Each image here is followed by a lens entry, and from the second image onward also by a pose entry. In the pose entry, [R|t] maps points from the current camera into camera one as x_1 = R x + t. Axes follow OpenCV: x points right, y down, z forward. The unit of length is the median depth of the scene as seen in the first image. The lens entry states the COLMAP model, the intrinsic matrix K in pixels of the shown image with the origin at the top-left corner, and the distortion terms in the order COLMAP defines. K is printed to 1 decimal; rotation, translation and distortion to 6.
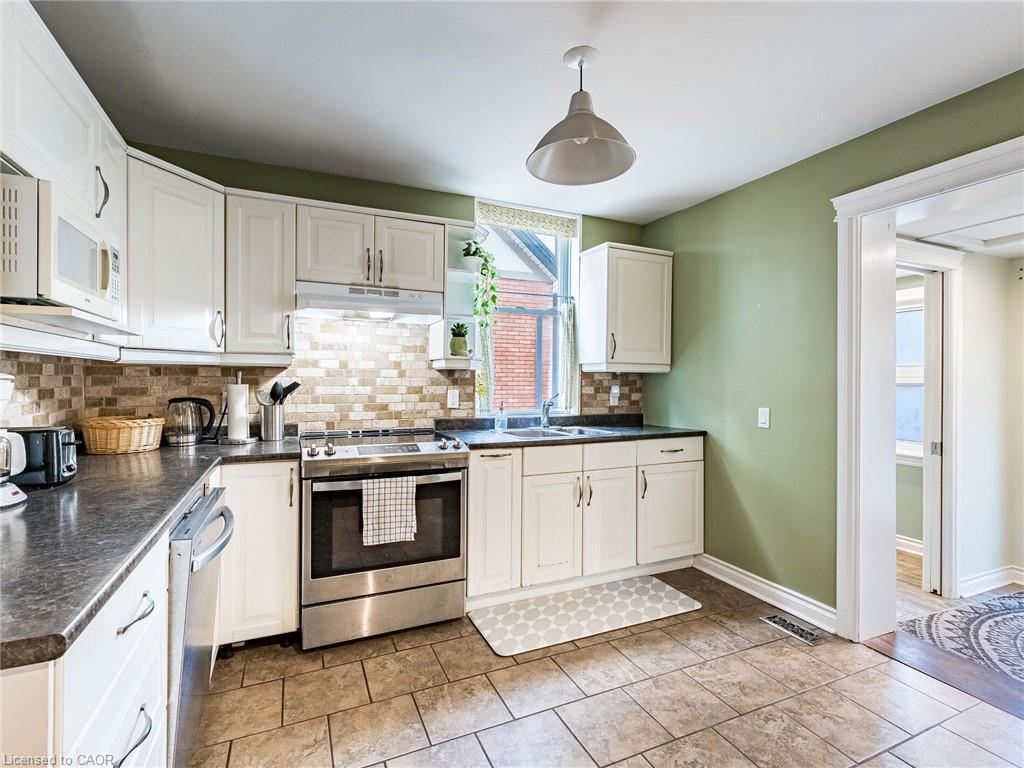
lens RADIAL K [[480.9, 0, 516.5], [0, 480.9, 378.6], [0, 0, 1]] dist [-0.000072, 0.000730]
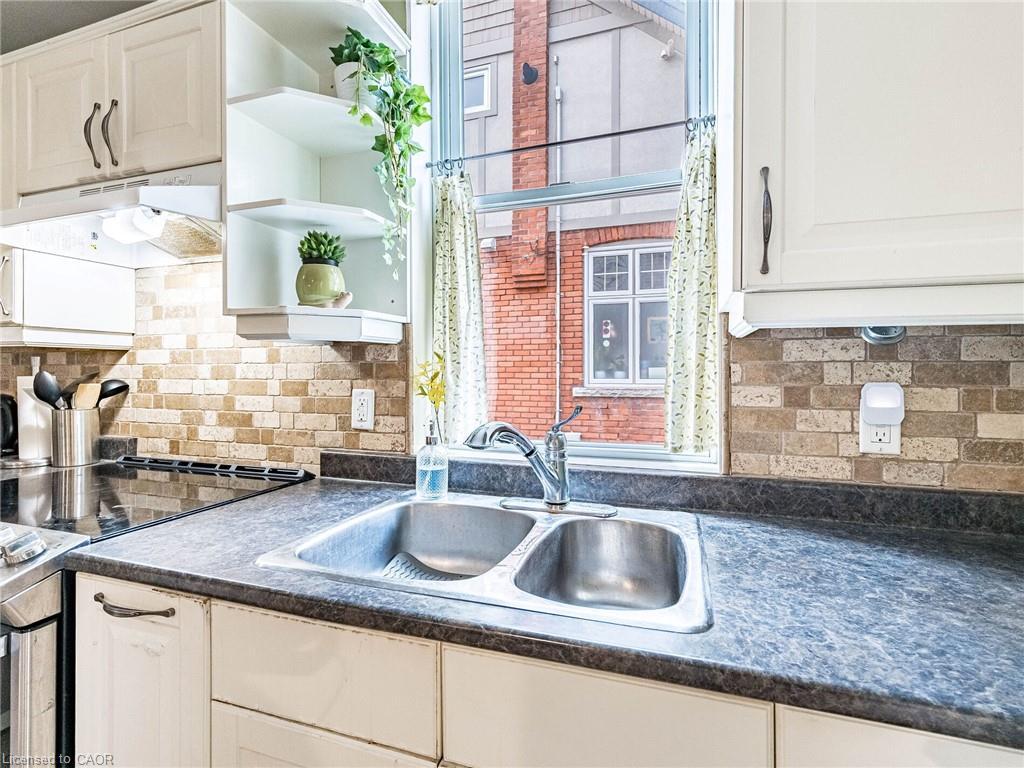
lens RADIAL K [[488.5, 0, 511.9], [0, 488.5, 369.3], [0, 0, 1]] dist [-0.000350, 0.000155]
pose [[0.725287, -0.009025, -0.688387, 0.325496], [0.005961, 0.999959, -0.006830, 0.009848], [0.688420, 0.000850, 0.725311, 0.866271]]
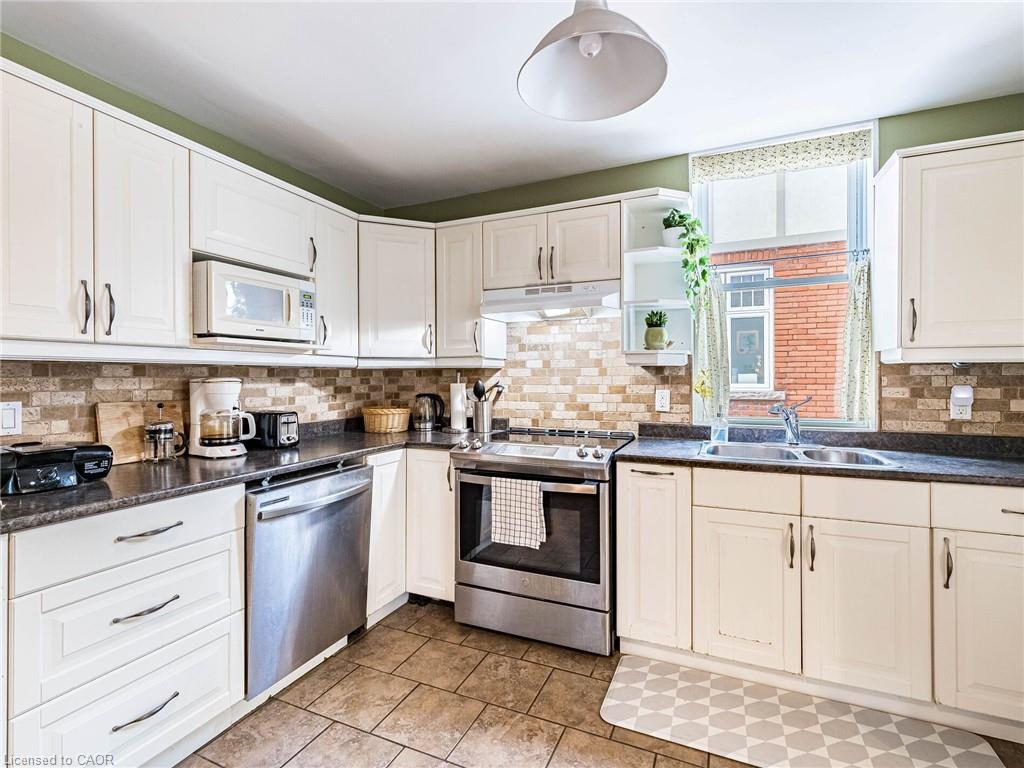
lens RADIAL K [[480.9, 0, 516.5], [0, 480.9, 378.6], [0, 0, 1]] dist [-0.000072, 0.000730]
pose [[0.667422, -0.006519, -0.744651, 0.372062], [0.009321, 0.999956, -0.000400, 0.001566], [0.744621, -0.006674, 0.667454, 0.275648]]
